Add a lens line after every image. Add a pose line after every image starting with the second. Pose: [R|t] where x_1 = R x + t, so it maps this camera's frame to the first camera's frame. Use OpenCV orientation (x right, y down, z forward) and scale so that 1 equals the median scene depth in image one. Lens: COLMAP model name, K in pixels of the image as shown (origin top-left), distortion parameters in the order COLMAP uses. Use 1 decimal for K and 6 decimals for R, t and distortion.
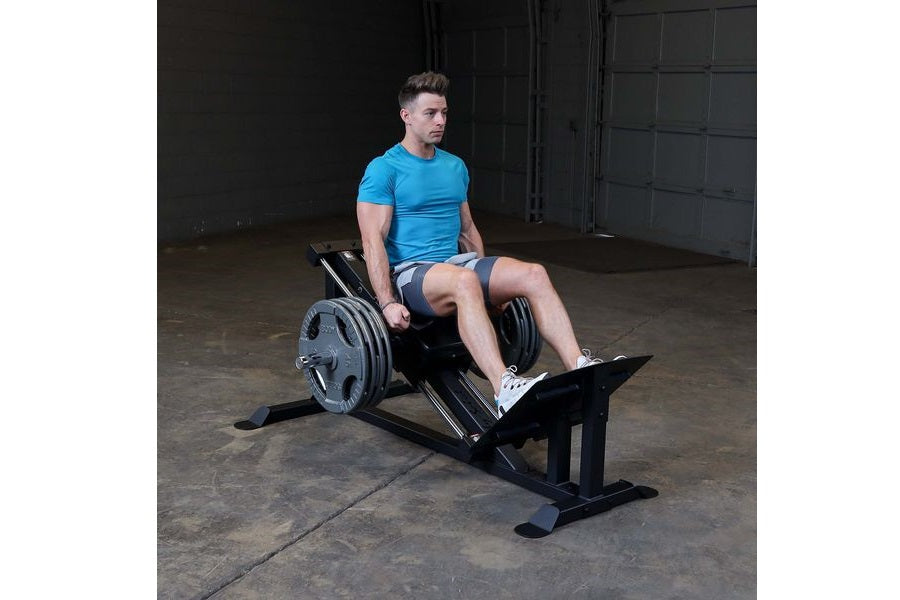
lens RADIAL K [[1024.6, 0, 501.0], [0, 1024.6, 298.7], [0, 0, 1]] dist [0.003477, 0.004277]
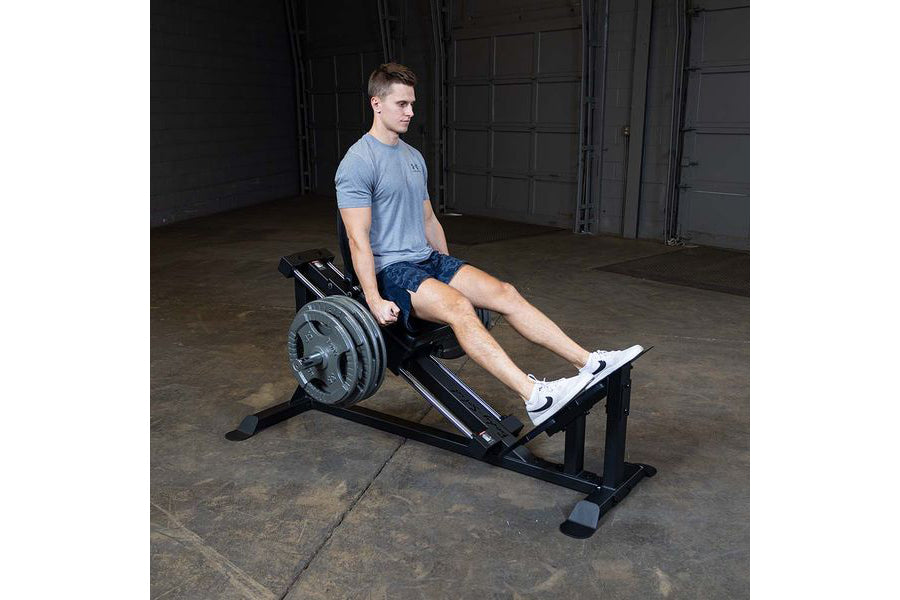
lens RADIAL K [[755.0, 0, 422.9], [0, 755.0, 327.0], [0, 0, 1]] dist [-0.003950, 0.000407]
pose [[0.990167, -0.070931, 0.120577, -0.182061], [0.060084, 0.994006, 0.091332, -0.027407], [-0.126333, -0.083189, 0.988494, 0.135505]]
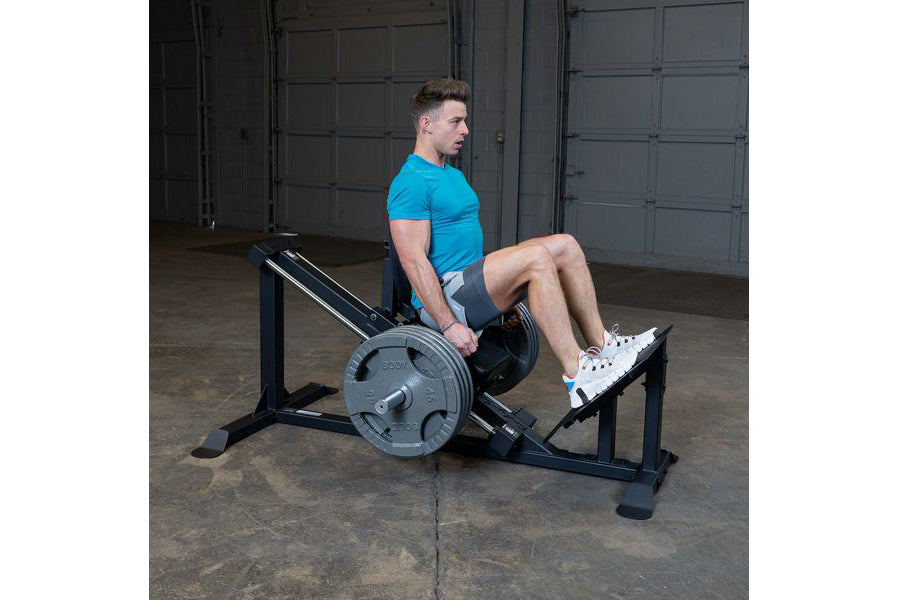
lens RADIAL K [[896.6, 0, 402.7], [0, 896.6, 259.4], [0, 0, 1]] dist [-0.011909, -0.004244]
pose [[0.922150, -0.069376, 0.380561, -0.423605], [0.083977, 0.996228, -0.021876, -0.012948], [-0.377608, 0.052131, 0.924497, 0.242453]]
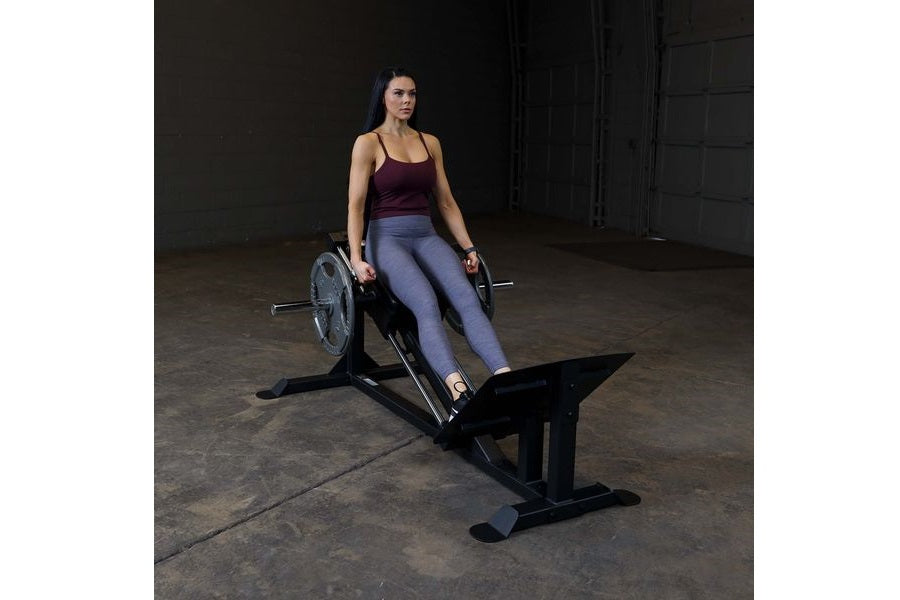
lens RADIAL K [[785.2, 0, 389.4], [0, 785.2, 263.9], [0, 0, 1]] dist [-0.013402, -0.001328]
pose [[0.966457, 0.024701, -0.255639, 0.105653], [-0.033104, 0.999042, -0.028617, 0.002232], [0.254688, 0.036120, 0.966349, 0.236383]]
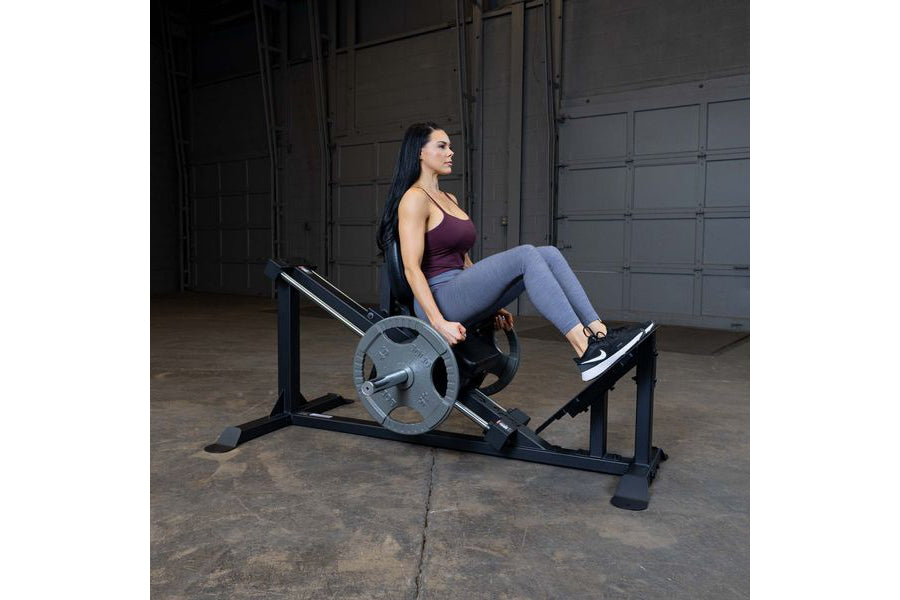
lens RADIAL K [[653.4, 0, 413.7], [0, 653.4, 299.8], [0, 0, 1]] dist [0.000913, 0.001735]
pose [[0.936020, -0.046916, 0.348804, -0.320854], [0.083656, 0.992329, -0.091017, 0.065499], [-0.341859, 0.114374, 0.932765, 0.411745]]
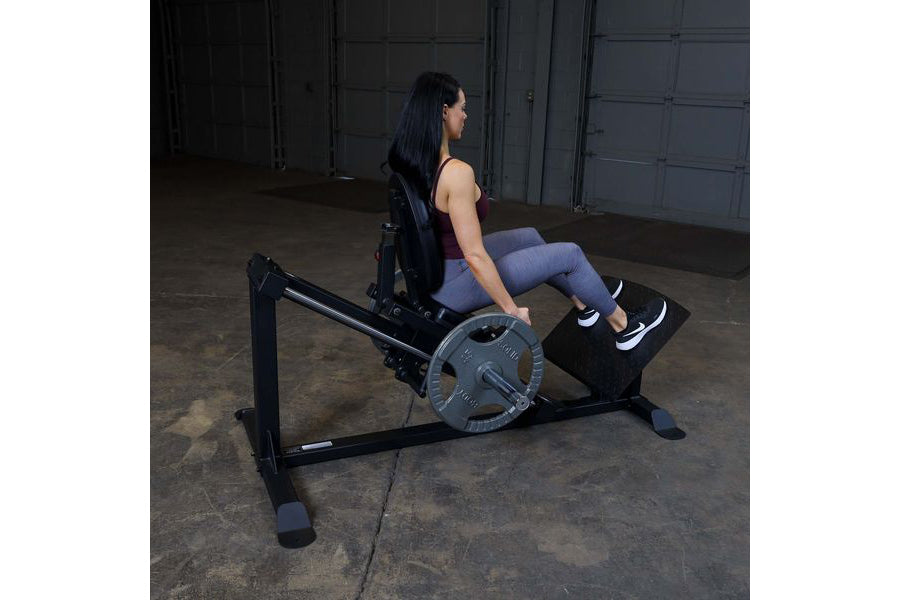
lens RADIAL K [[734.4, 0, 435.7], [0, 734.4, 296.0], [0, 0, 1]] dist [-0.005773, -0.000369]
pose [[0.941654, -0.100355, 0.321272, -0.274721], [0.063160, 0.990245, 0.124196, -0.068251], [-0.330602, -0.096658, 0.938808, 0.337037]]
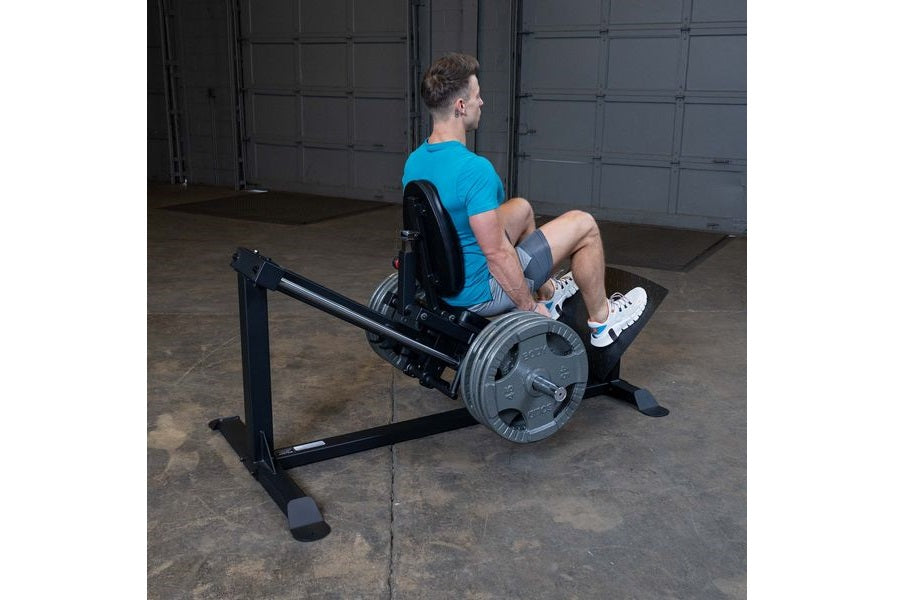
lens RADIAL K [[805.7, 0, 449.5], [0, 805.7, 300.0], [0, 0, 1]] dist [-0.005456, -0.001948]
pose [[0.882086, -0.138194, 0.450362, -0.370580], [0.100958, 0.989248, 0.105813, -0.044062], [-0.460143, -0.047869, 0.886554, 0.312290]]
